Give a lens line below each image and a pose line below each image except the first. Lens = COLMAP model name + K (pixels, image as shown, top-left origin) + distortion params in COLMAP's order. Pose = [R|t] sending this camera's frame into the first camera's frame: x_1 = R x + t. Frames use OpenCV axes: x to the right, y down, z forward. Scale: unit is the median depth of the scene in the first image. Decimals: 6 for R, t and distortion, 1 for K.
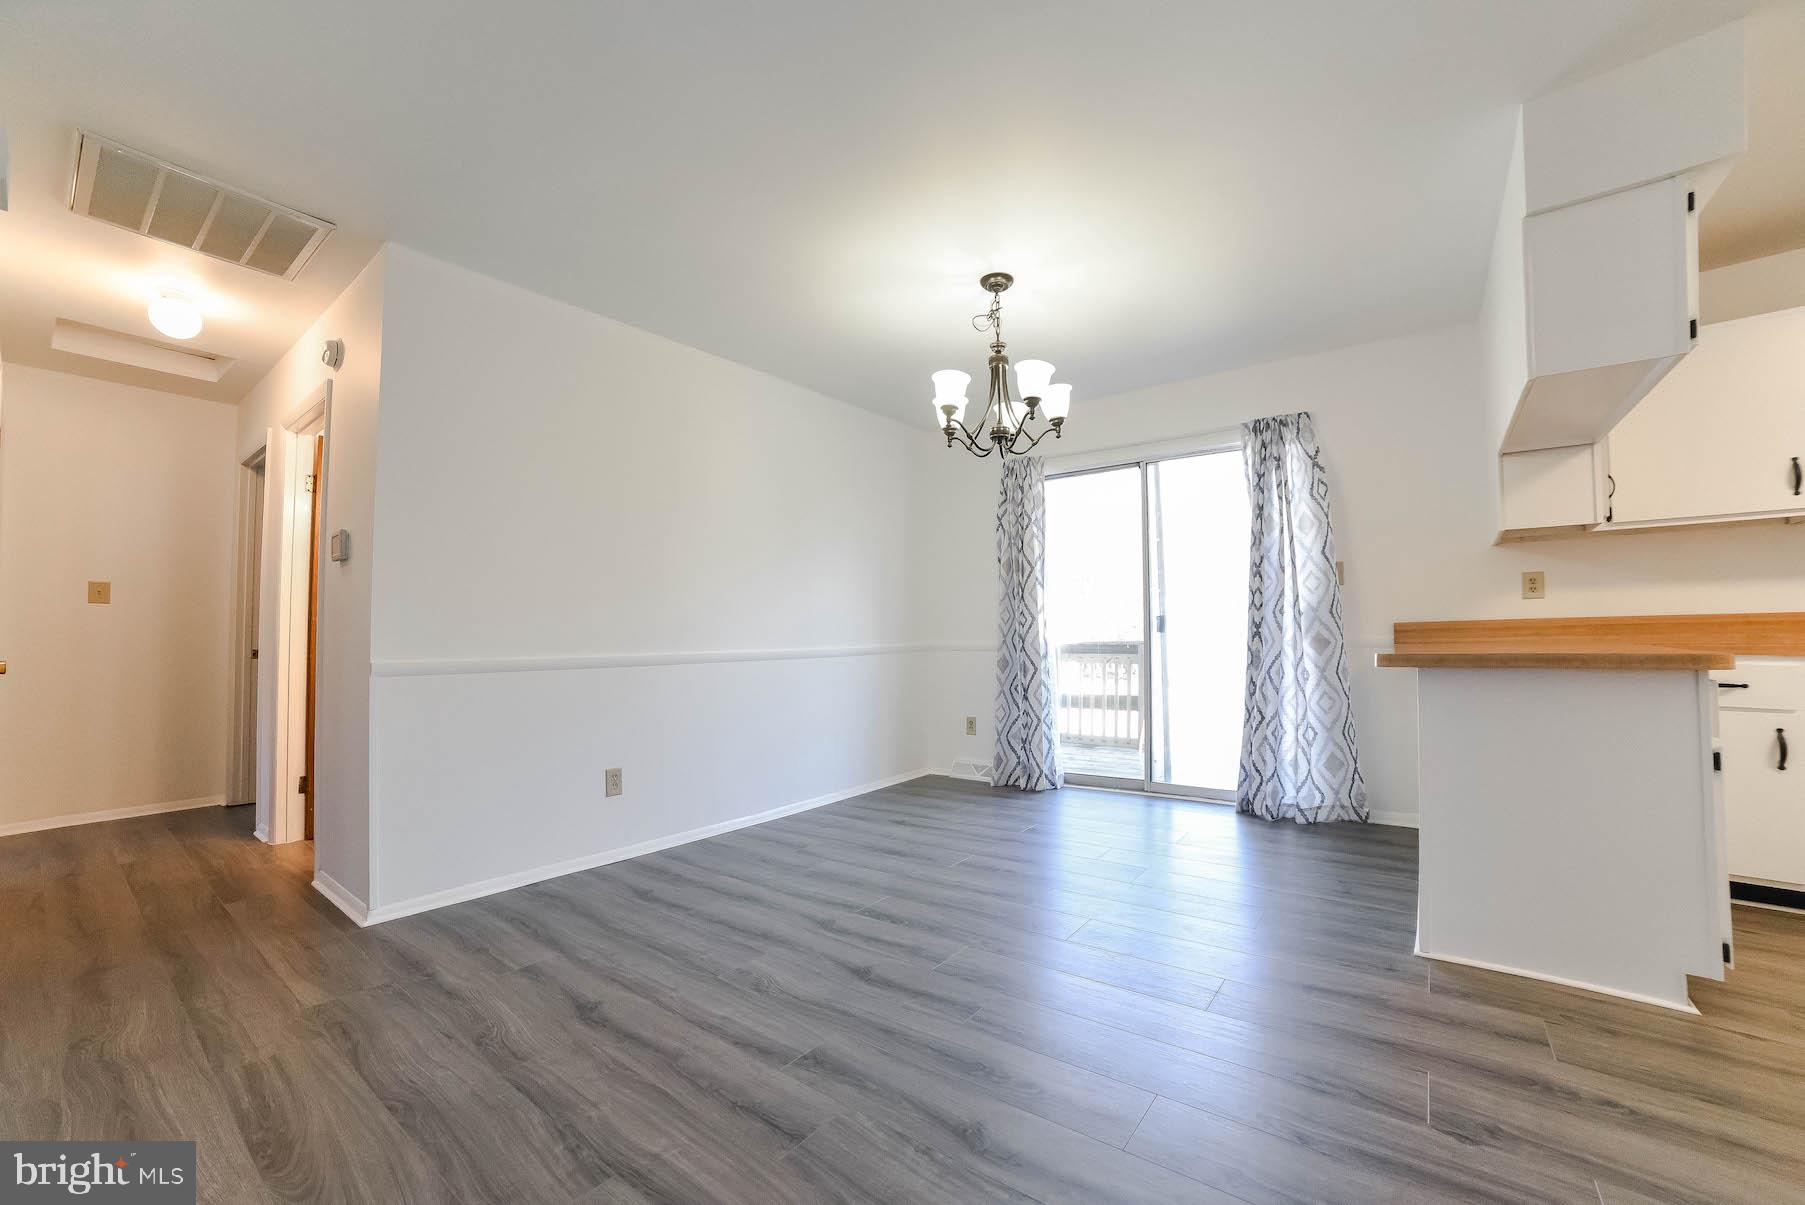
lens RADIAL K [[729.4, 0, 913.4], [0, 729.4, 605.2], [0, 0, 1]] dist [-0.104606, 0.039837]
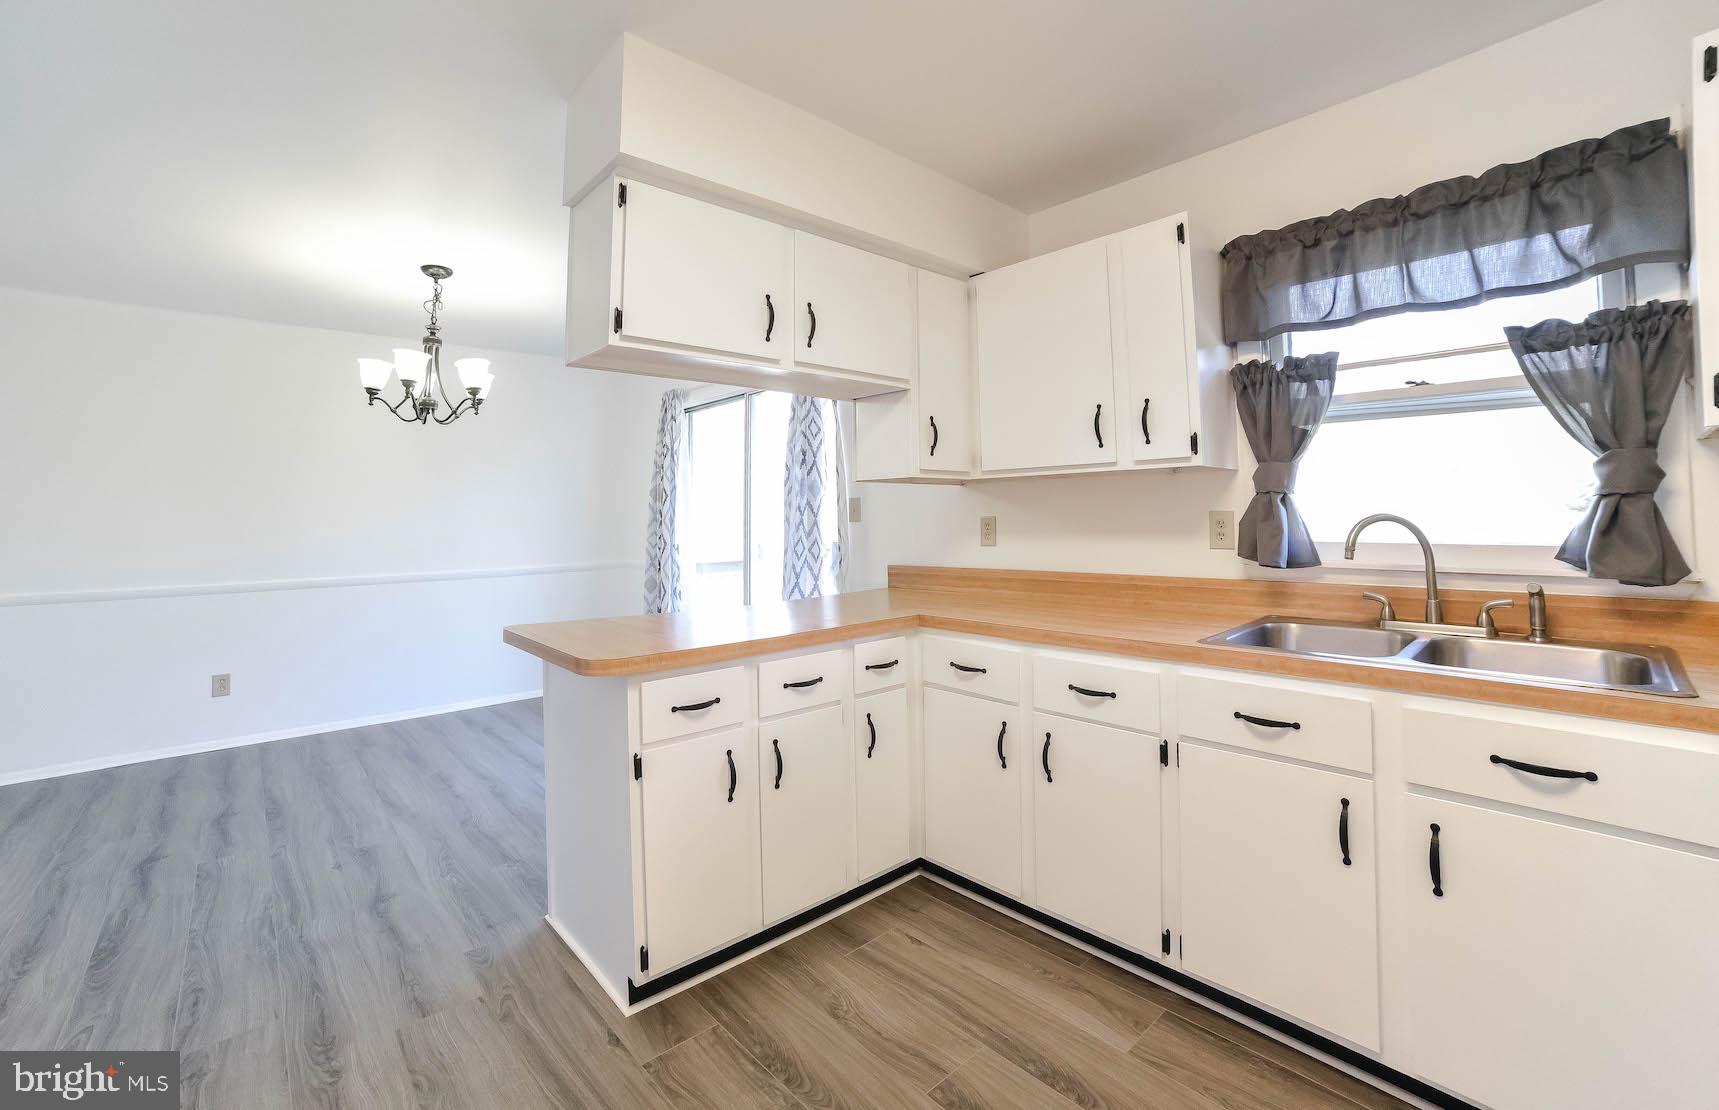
lens RADIAL K [[721.5, 0, 839.5], [0, 721.5, 477.3], [0, 0, 1]] dist [-0.065224, 0.023757]
pose [[0.976681, -0.013794, -0.214252, 0.904116], [0.011748, 0.999872, -0.010820, -0.091073], [0.214374, 0.008050, 0.976718, 0.034936]]
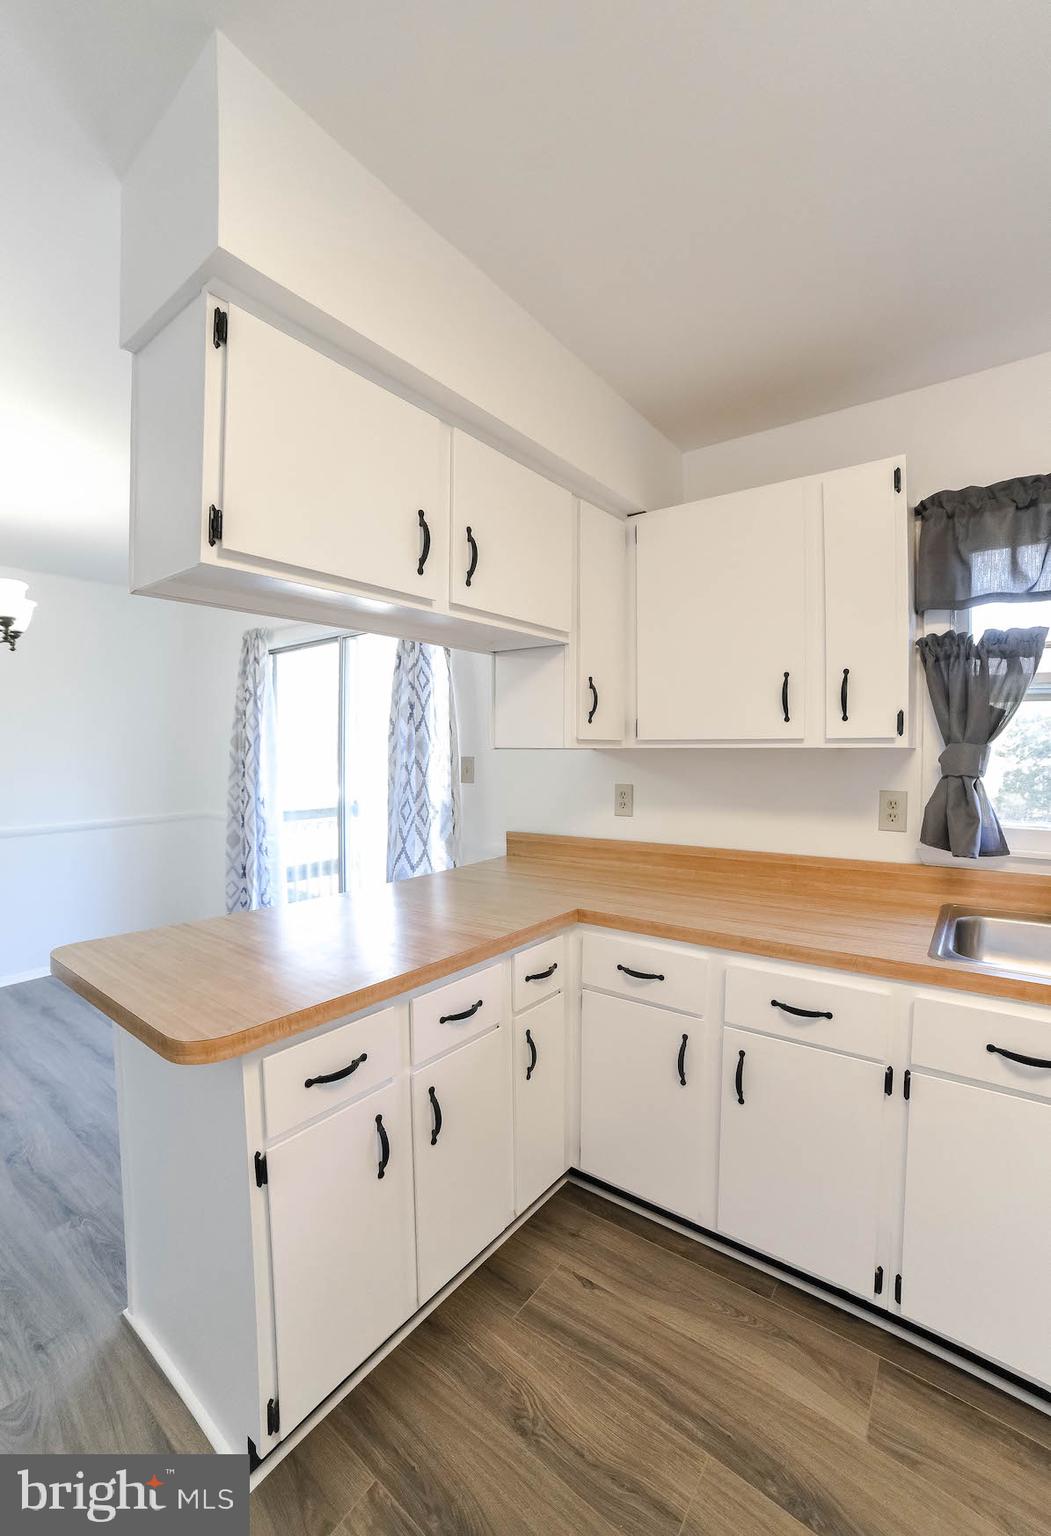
lens RADIAL K [[642.9, 0, 516.0], [0, 642.9, 771.4], [0, 0, 1]] dist [-0.072768, 0.028721]
pose [[0.999499, 0.009752, -0.030101, 0.784291], [-0.007286, 0.996689, 0.080987, -0.124894], [0.030791, -0.080727, 0.996261, 0.213293]]
